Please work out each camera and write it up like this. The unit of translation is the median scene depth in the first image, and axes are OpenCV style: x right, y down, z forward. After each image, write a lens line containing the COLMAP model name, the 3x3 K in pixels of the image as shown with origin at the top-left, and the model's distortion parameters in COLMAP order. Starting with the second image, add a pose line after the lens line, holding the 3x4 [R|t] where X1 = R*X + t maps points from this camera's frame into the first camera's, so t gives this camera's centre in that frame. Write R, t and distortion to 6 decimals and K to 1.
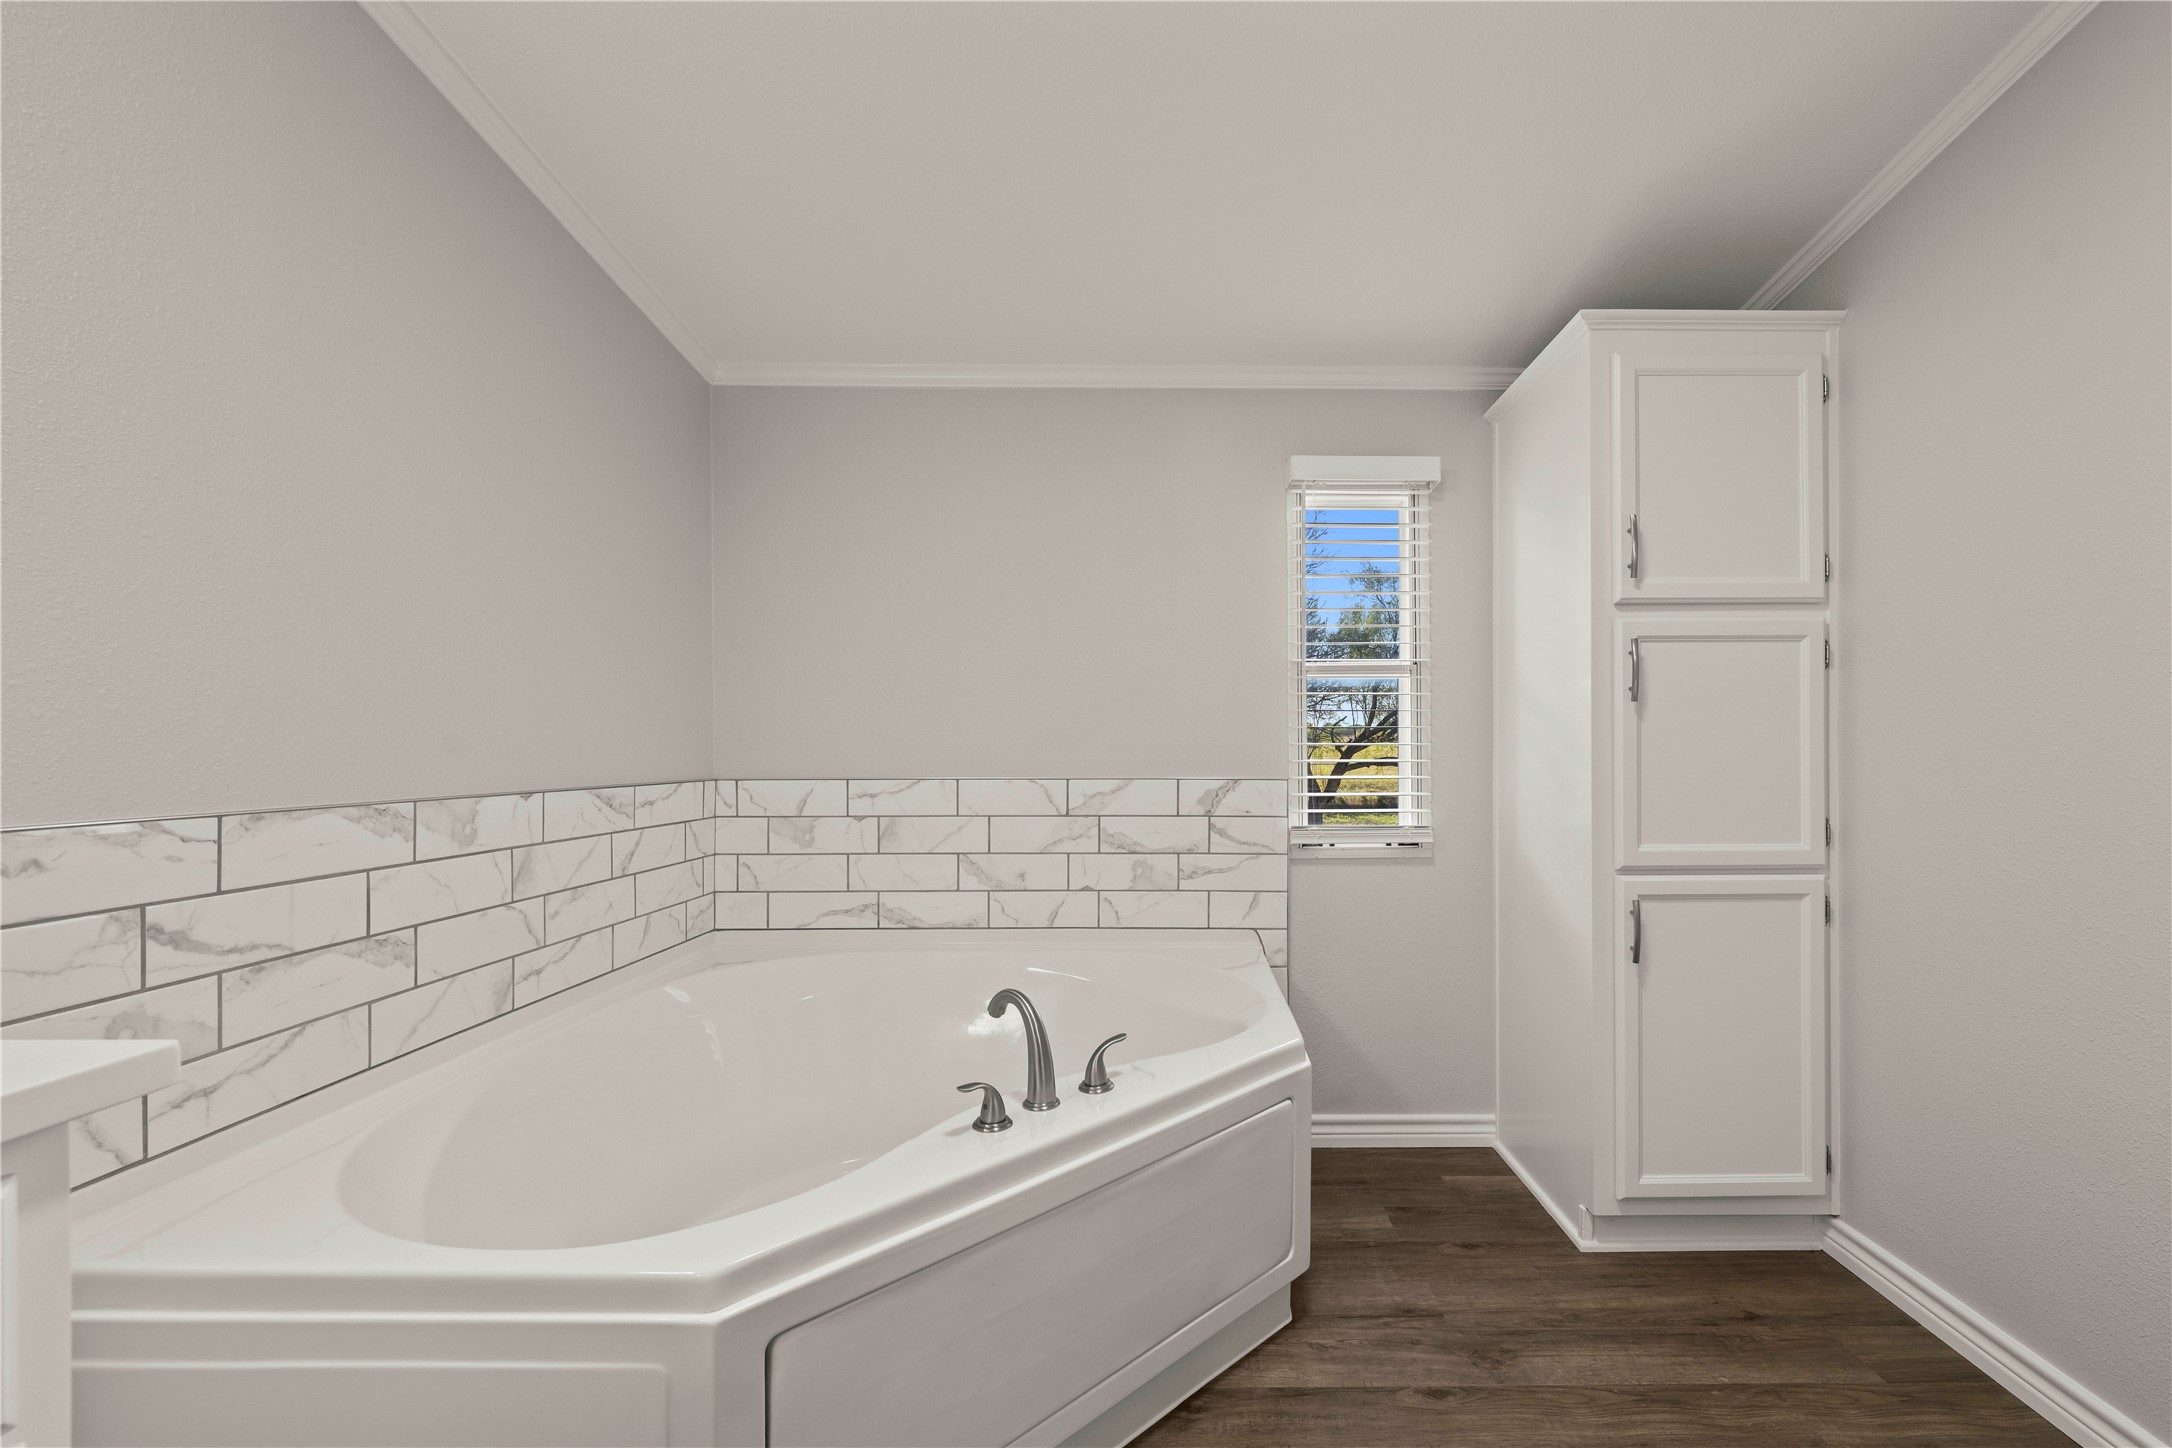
lens RADIAL K [[864.6, 0, 1124.1], [0, 864.6, 743.1], [0, 0, 1]] dist [0.000320, -0.000019]
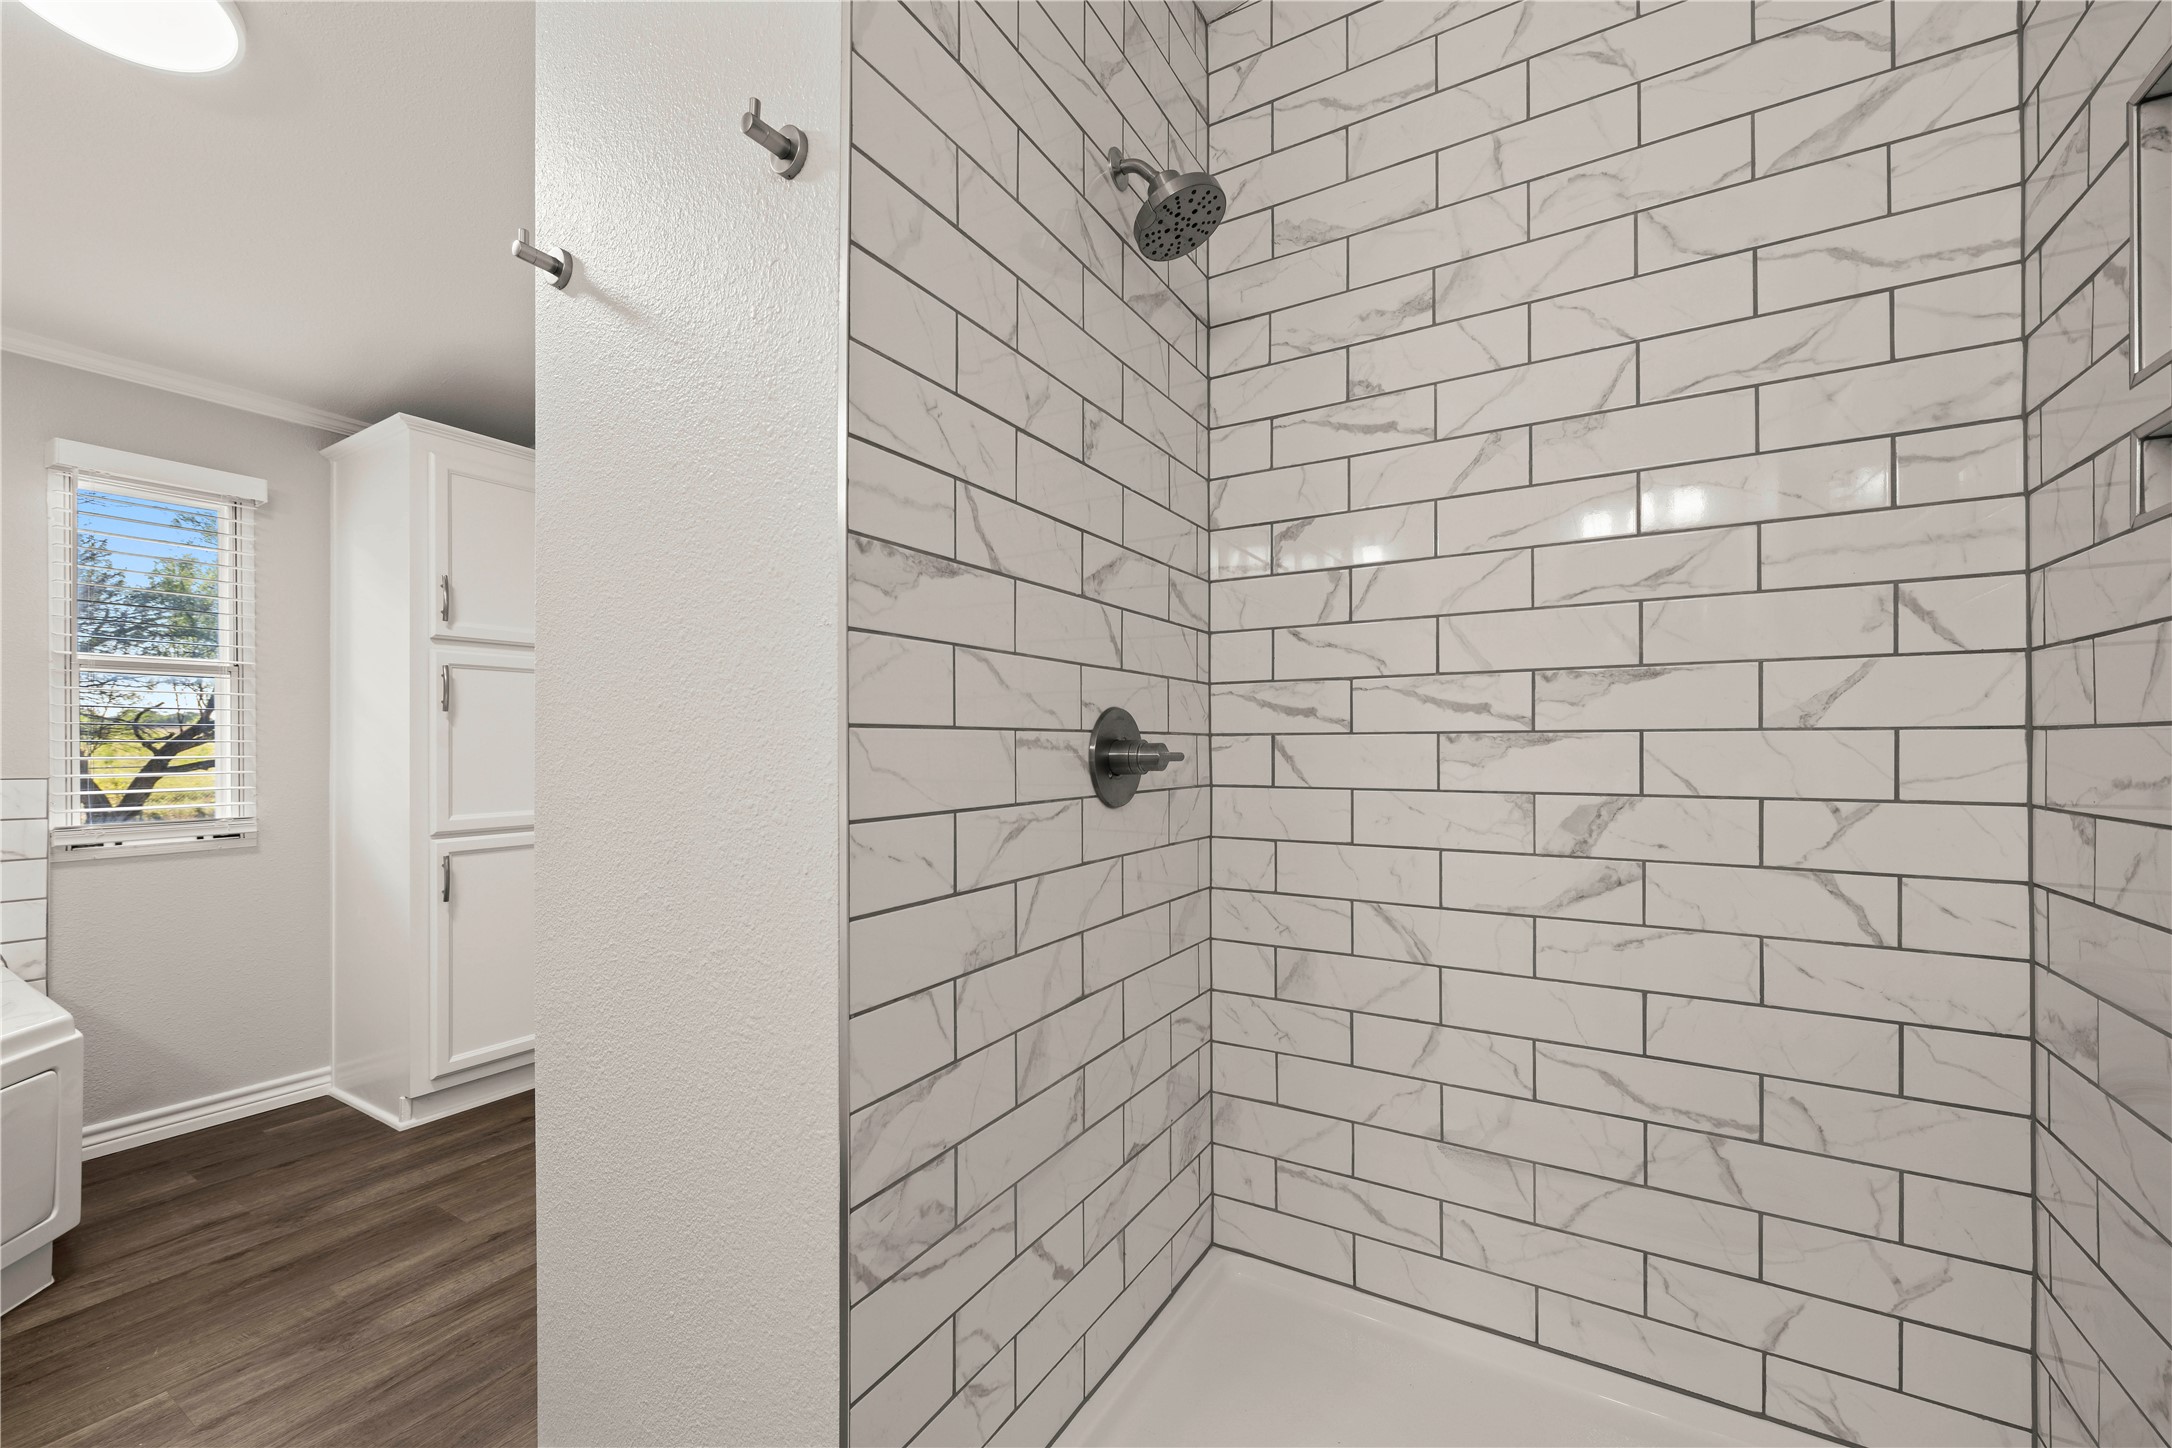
lens RADIAL K [[864.6, 0, 1124.1], [0, 864.6, 743.1], [0, 0, 1]] dist [0.000320, -0.000019]
pose [[0.466542, 0.002252, 0.884496, -0.106657], [-0.005515, 0.999985, 0.000363, -0.003319], [-0.884482, -0.005047, 0.466547, -0.521026]]
